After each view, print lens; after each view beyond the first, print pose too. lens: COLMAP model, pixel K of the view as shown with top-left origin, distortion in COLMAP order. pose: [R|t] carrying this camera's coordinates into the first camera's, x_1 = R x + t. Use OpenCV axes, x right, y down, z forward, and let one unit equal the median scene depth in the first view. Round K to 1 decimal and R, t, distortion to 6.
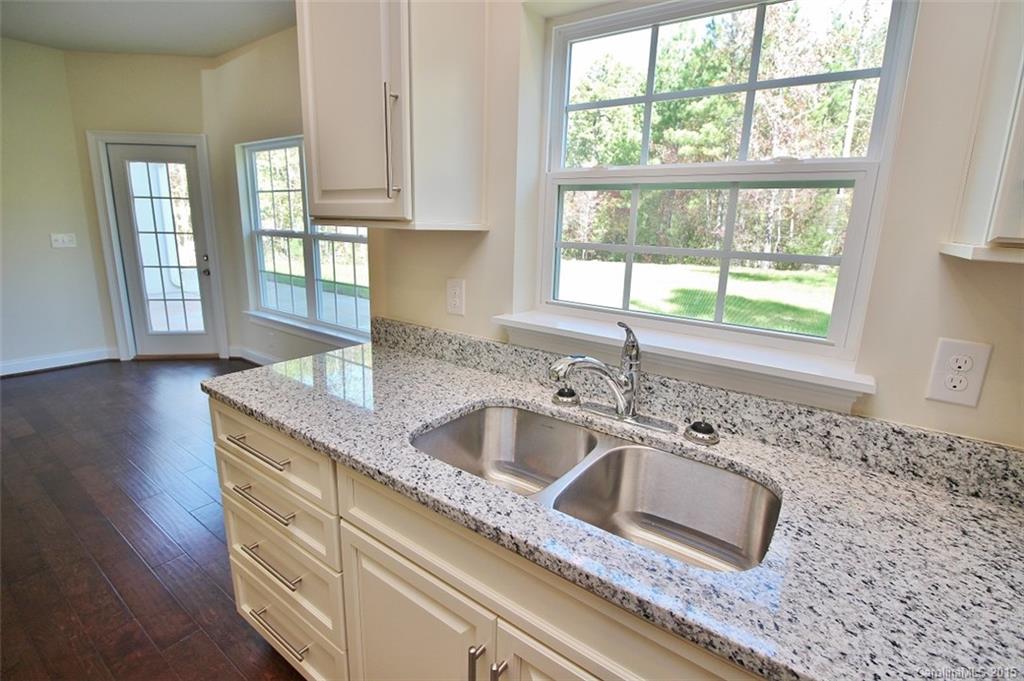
lens RADIAL K [[473.3, 0, 511.7], [0, 473.3, 331.4], [0, 0, 1]] dist [-0.005167, -0.009633]
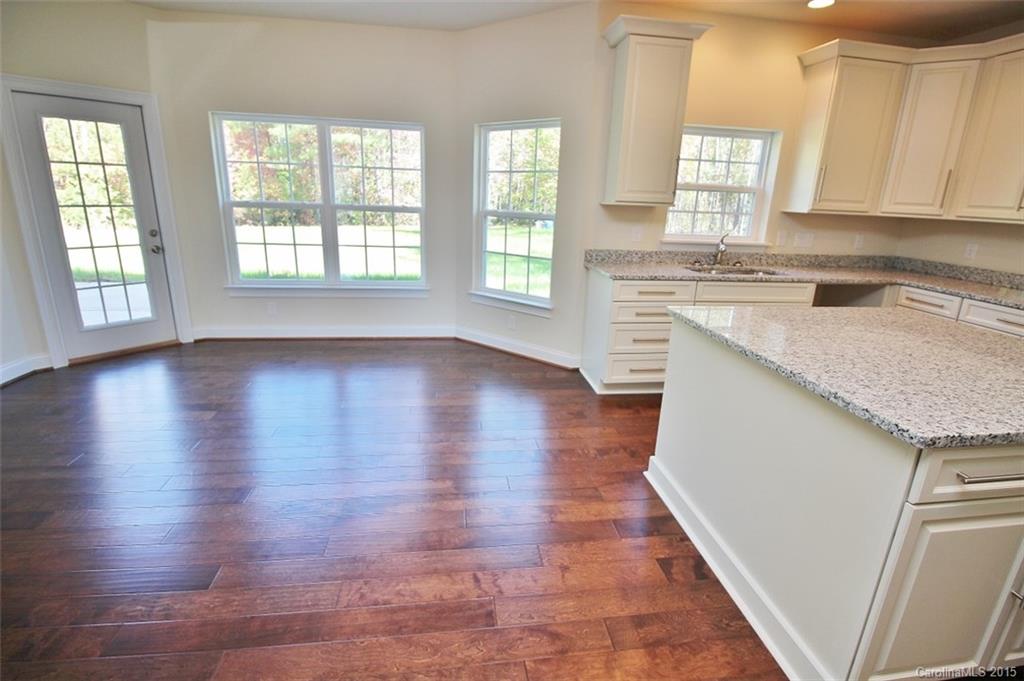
lens RADIAL K [[473.3, 0, 513.4], [0, 473.3, 331.0], [0, 0, 1]] dist [-0.005167, -0.009633]
pose [[0.727062, -0.190425, 0.659635, -0.774827], [0.137783, 0.981690, 0.131530, 0.001905], [-0.672604, -0.004744, 0.739987, -0.114378]]
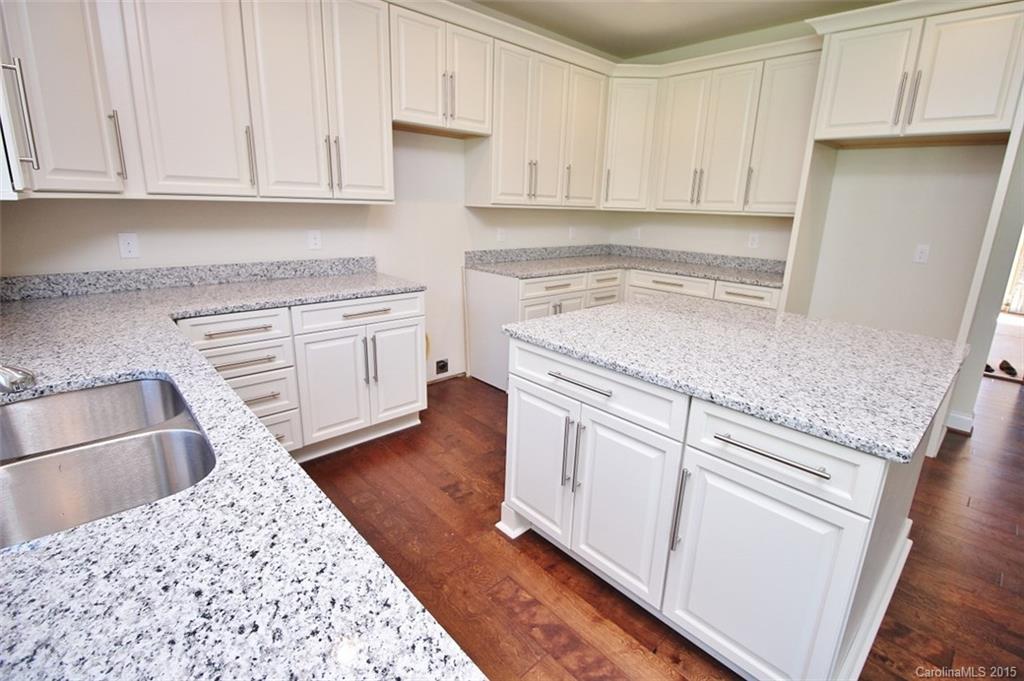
lens RADIAL K [[473.3, 0, 519.6], [0, 473.3, 330.9], [0, 0, 1]] dist [-0.005167, -0.009633]
pose [[-0.978646, -0.110553, 0.173293, -0.191441], [-0.017284, 0.884325, 0.466552, -0.081366], [-0.204826, 0.453594, -0.867352, 0.335504]]
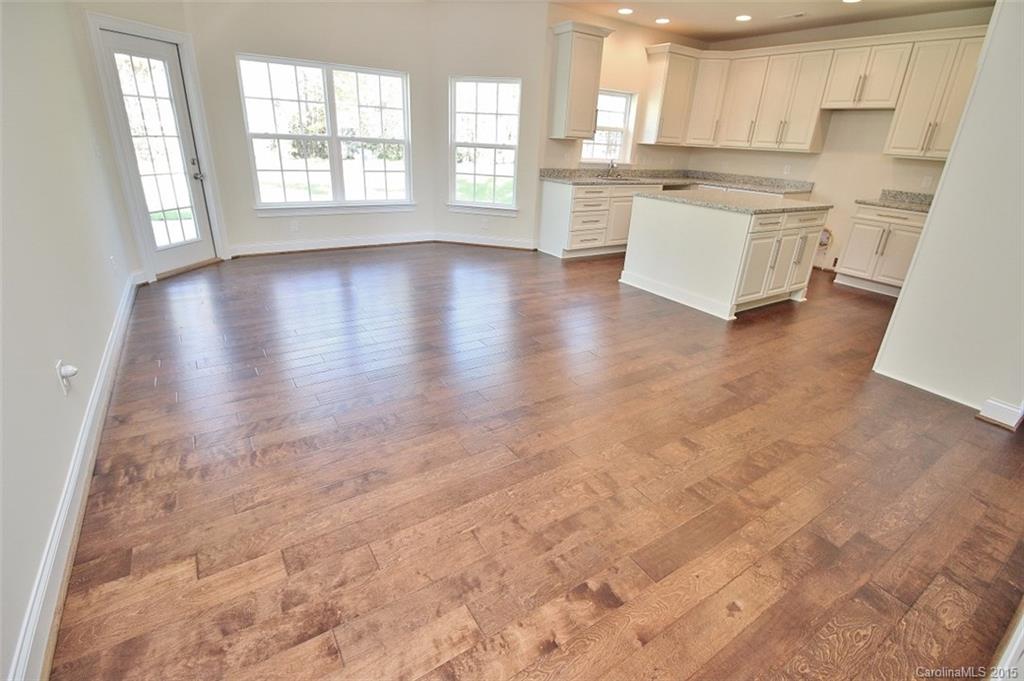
lens RADIAL K [[473.3, 0, 511.8], [0, 473.3, 332.5], [0, 0, 1]] dist [-0.005167, -0.009633]
pose [[0.367469, -0.364401, 0.855674, -1.395974], [0.170080, 0.930859, 0.323379, -0.025702], [-0.914352, 0.026701, 0.404039, -0.023959]]
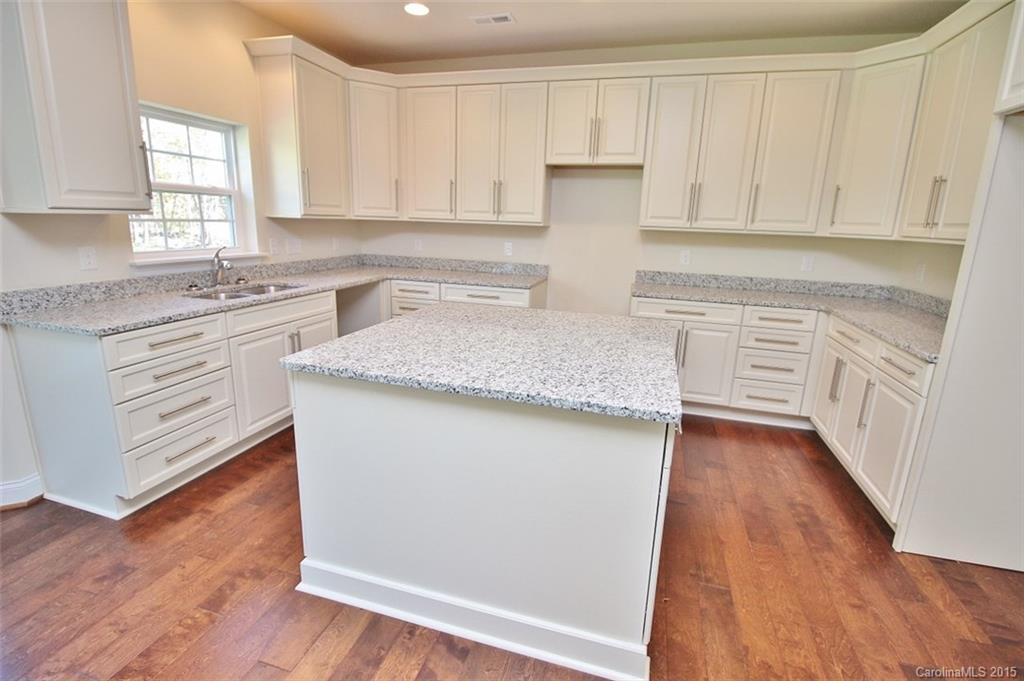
lens RADIAL K [[473.3, 0, 515.4], [0, 473.3, 330.9], [0, 0, 1]] dist [-0.005167, -0.009633]
pose [[-0.330349, -0.255221, 0.908698, -0.696405], [0.165579, 0.932147, 0.322001, -0.038910], [-0.929222, 0.256834, -0.265675, 0.067106]]
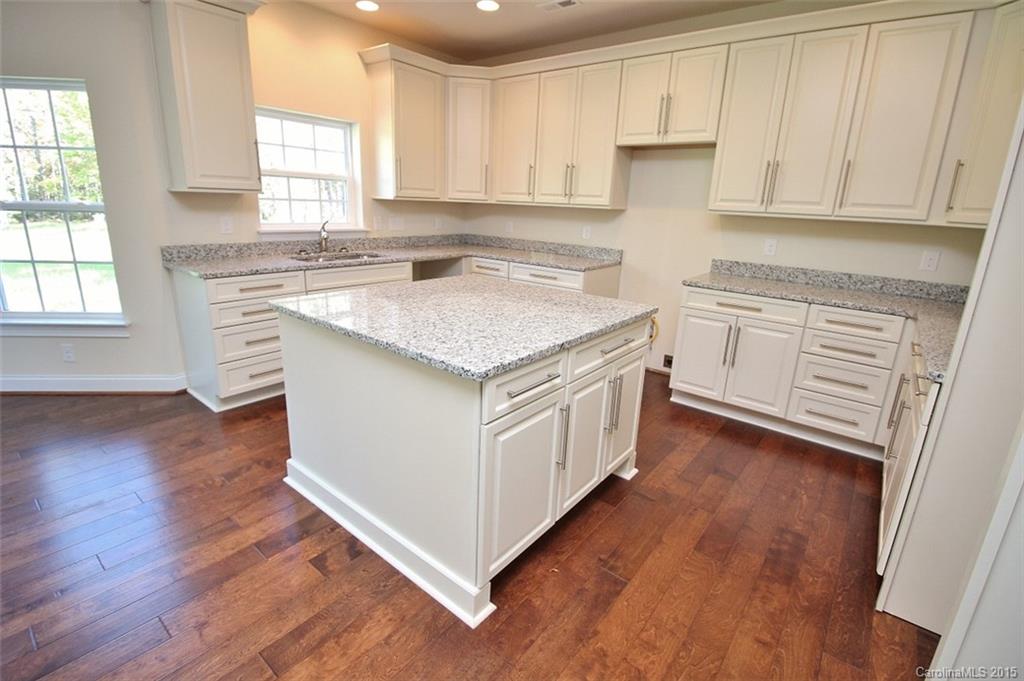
lens RADIAL K [[473.3, 0, 515.3], [0, 473.3, 331.8], [0, 0, 1]] dist [-0.005167, -0.009633]
pose [[0.053038, -0.292470, 0.954803, -0.763864], [0.181444, 0.943055, 0.278793, 0.007469], [-0.981970, 0.158457, 0.103085, -0.136430]]
